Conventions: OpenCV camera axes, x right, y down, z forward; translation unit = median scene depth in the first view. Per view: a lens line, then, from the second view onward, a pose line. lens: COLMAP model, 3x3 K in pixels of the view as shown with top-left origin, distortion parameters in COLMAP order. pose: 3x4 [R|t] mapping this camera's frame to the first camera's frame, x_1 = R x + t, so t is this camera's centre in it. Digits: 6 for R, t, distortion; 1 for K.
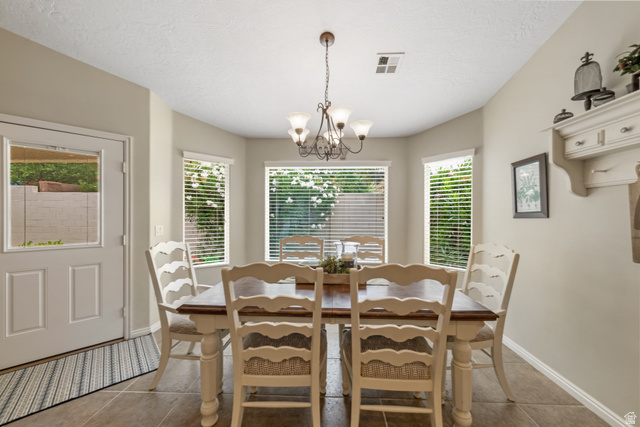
lens RADIAL K [[243.8, 0, 322.2], [0, 243.8, 214.7], [0, 0, 1]] dist [-0.000239, 0.001289]
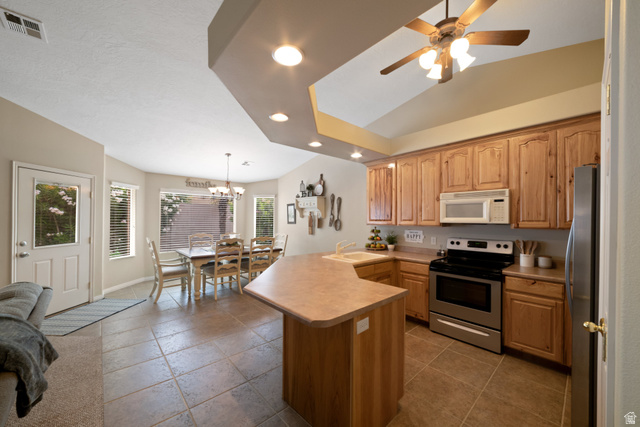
lens RADIAL K [[243.8, 0, 320.7], [0, 243.8, 218.2], [0, 0, 1]] dist [-0.000239, 0.001289]
pose [[0.711352, 0.004281, 0.702823, -0.858177], [-0.008278, 0.999963, 0.002288, -0.056145], [-0.702787, -0.007446, 0.711361, -1.187622]]
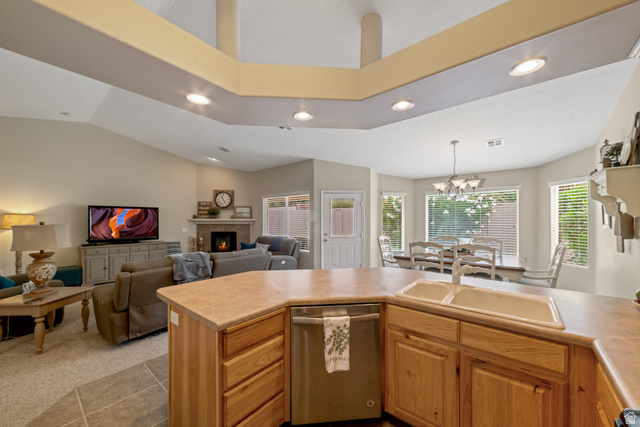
lens RADIAL K [[243.8, 0, 321.3], [0, 243.8, 219.3], [0, 0, 1]] dist [-0.000239, 0.001289]
pose [[0.795633, -0.007854, -0.605728, 0.301026], [0.006842, 0.999969, -0.003978, -0.040622], [0.605740, -0.000979, 0.795662, -1.104737]]
